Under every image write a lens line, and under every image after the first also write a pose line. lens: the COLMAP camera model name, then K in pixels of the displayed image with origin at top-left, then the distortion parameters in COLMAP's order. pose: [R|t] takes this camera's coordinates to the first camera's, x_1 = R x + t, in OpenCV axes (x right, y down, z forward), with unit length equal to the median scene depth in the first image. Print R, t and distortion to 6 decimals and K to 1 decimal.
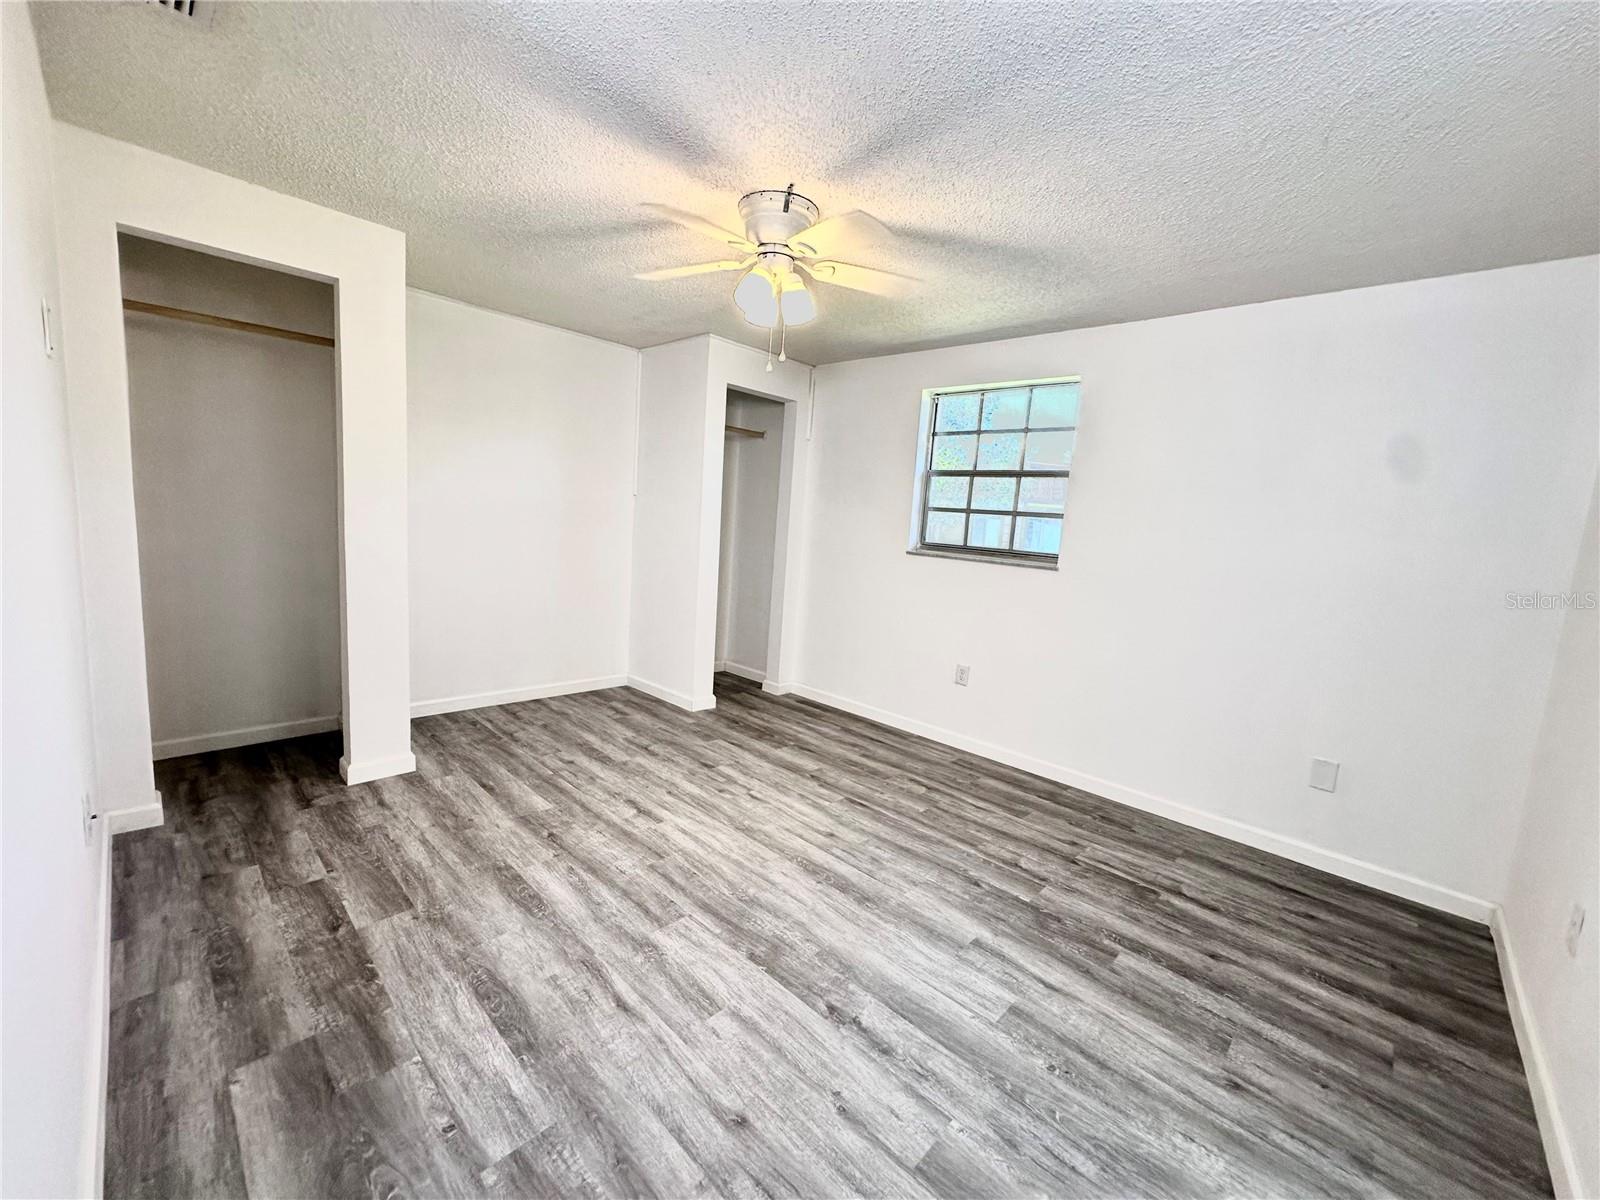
lens RADIAL K [[638.4, 0, 800.8], [0, 638.4, 604.4], [0, 0, 1]] dist [-0.002856, 0.000517]
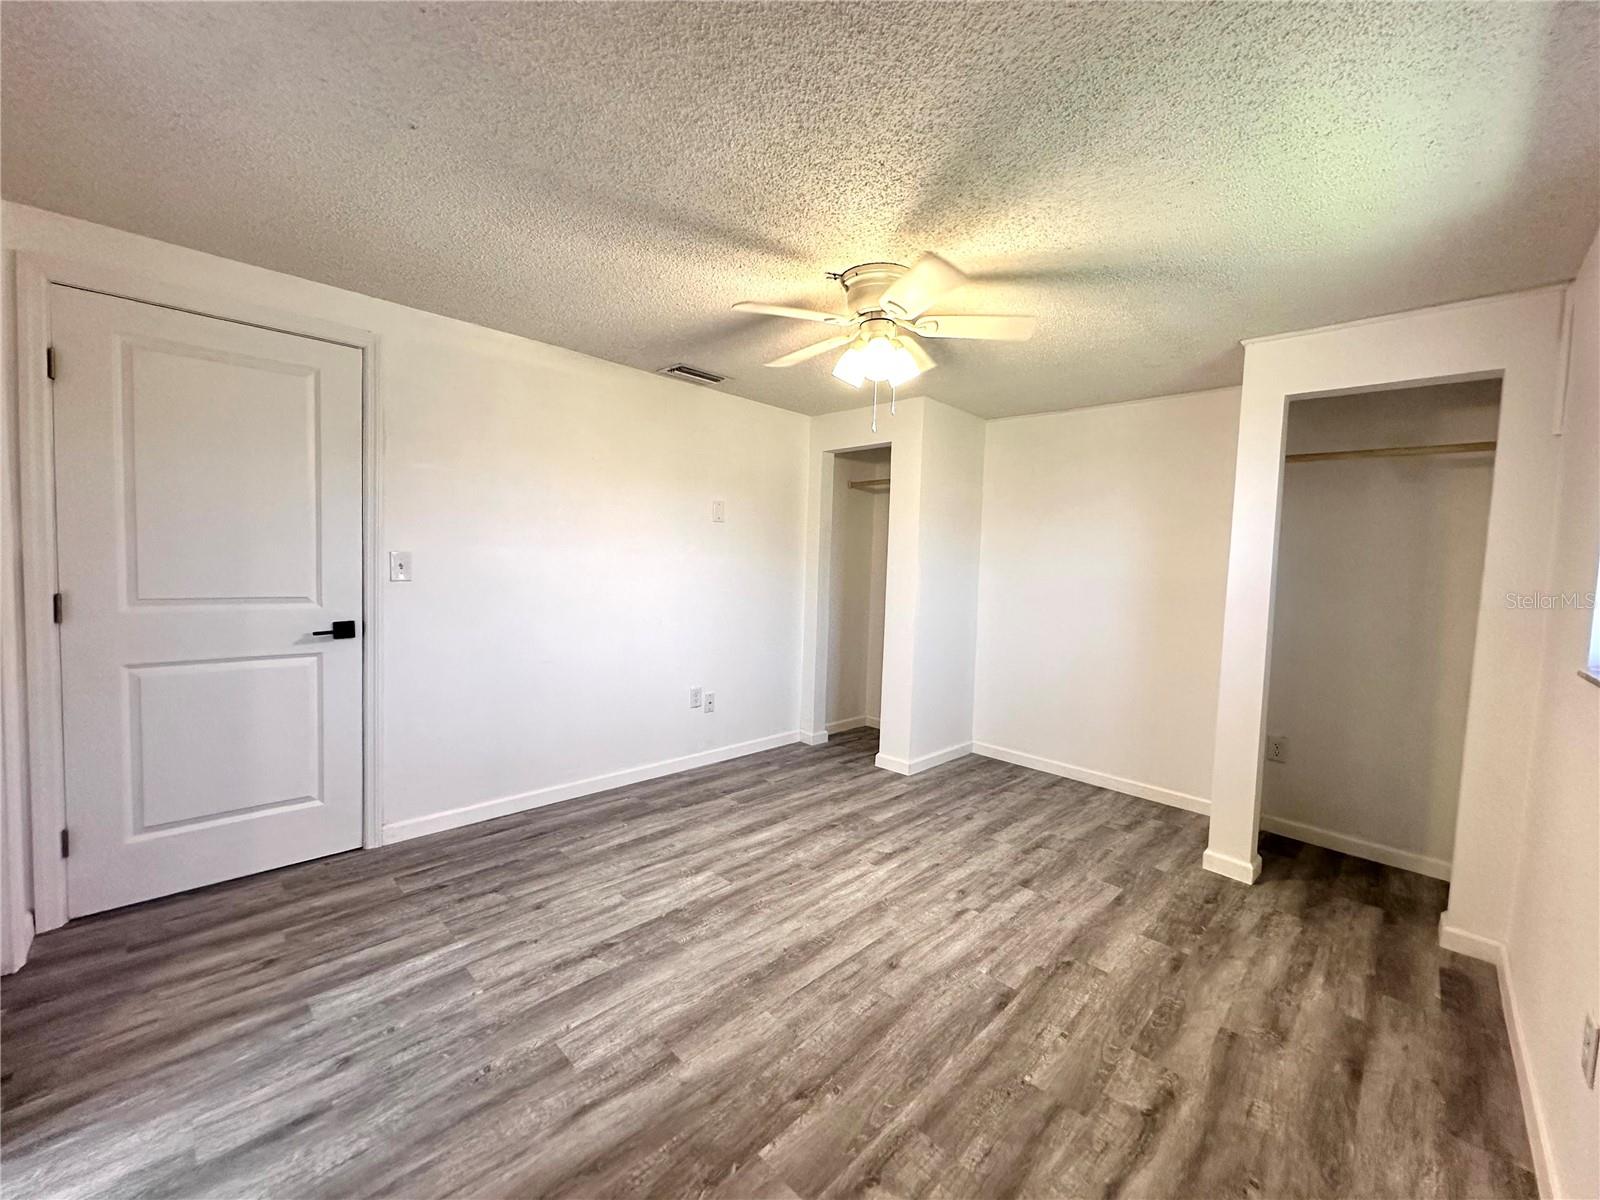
lens RADIAL K [[638.4, 0, 796.9], [0, 638.4, 600.4], [0, 0, 1]] dist [-0.002856, 0.000517]
pose [[-0.016811, -0.009890, -0.999810, 0.913019], [-0.175552, 0.984447, -0.006787, -0.064479], [0.984327, 0.175404, -0.018286, 0.883926]]
